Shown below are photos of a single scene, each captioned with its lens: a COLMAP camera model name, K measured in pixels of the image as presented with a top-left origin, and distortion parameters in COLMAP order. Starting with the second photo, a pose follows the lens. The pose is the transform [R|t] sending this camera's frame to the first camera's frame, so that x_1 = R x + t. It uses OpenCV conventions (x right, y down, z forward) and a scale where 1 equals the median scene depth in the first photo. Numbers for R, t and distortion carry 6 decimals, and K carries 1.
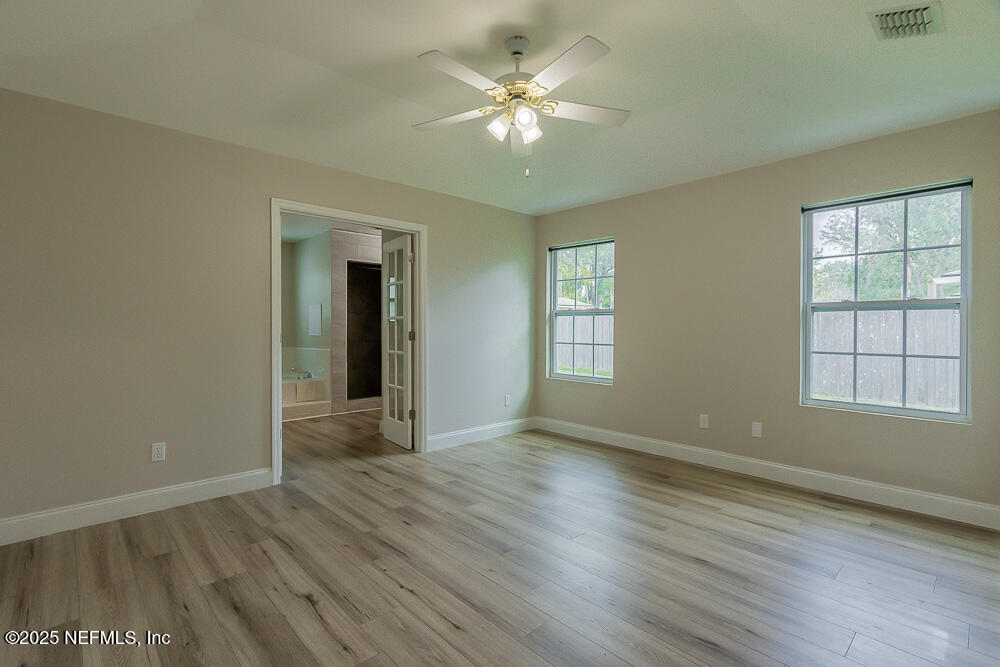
lens RADIAL K [[467.9, 0, 500.2], [0, 467.9, 330.6], [0, 0, 1]] dist [0.000463, -0.000072]
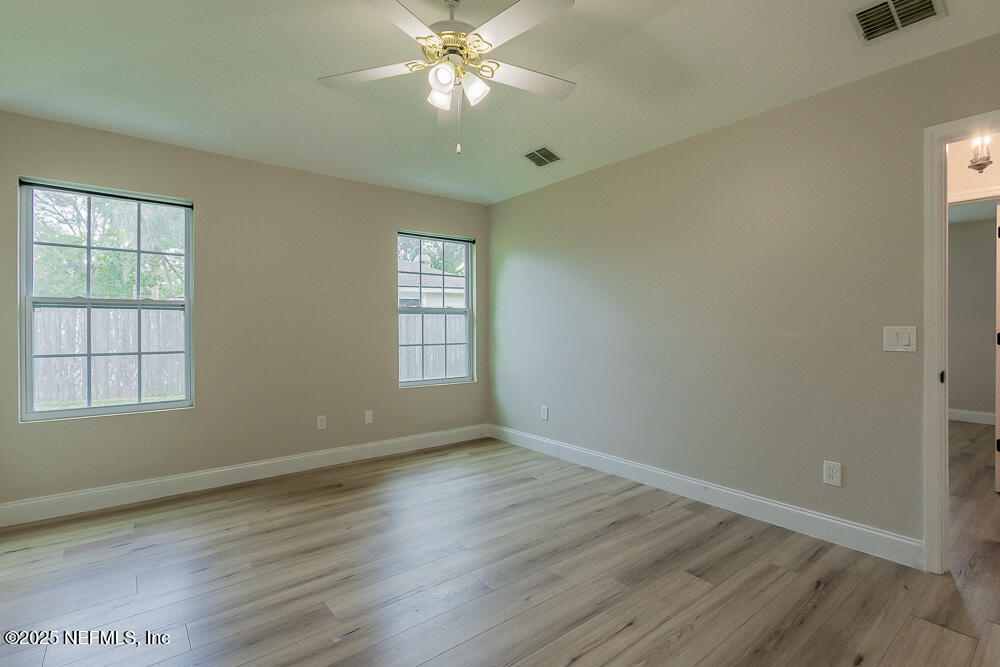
lens RADIAL K [[467.9, 0, 500.2], [0, 467.9, 330.6], [0, 0, 1]] dist [0.000463, -0.000072]
pose [[0.071511, -0.012389, 0.997363, -0.493950], [0.009592, 0.999885, 0.011732, -0.006416], [-0.997394, 0.008728, 0.071622, 0.533948]]
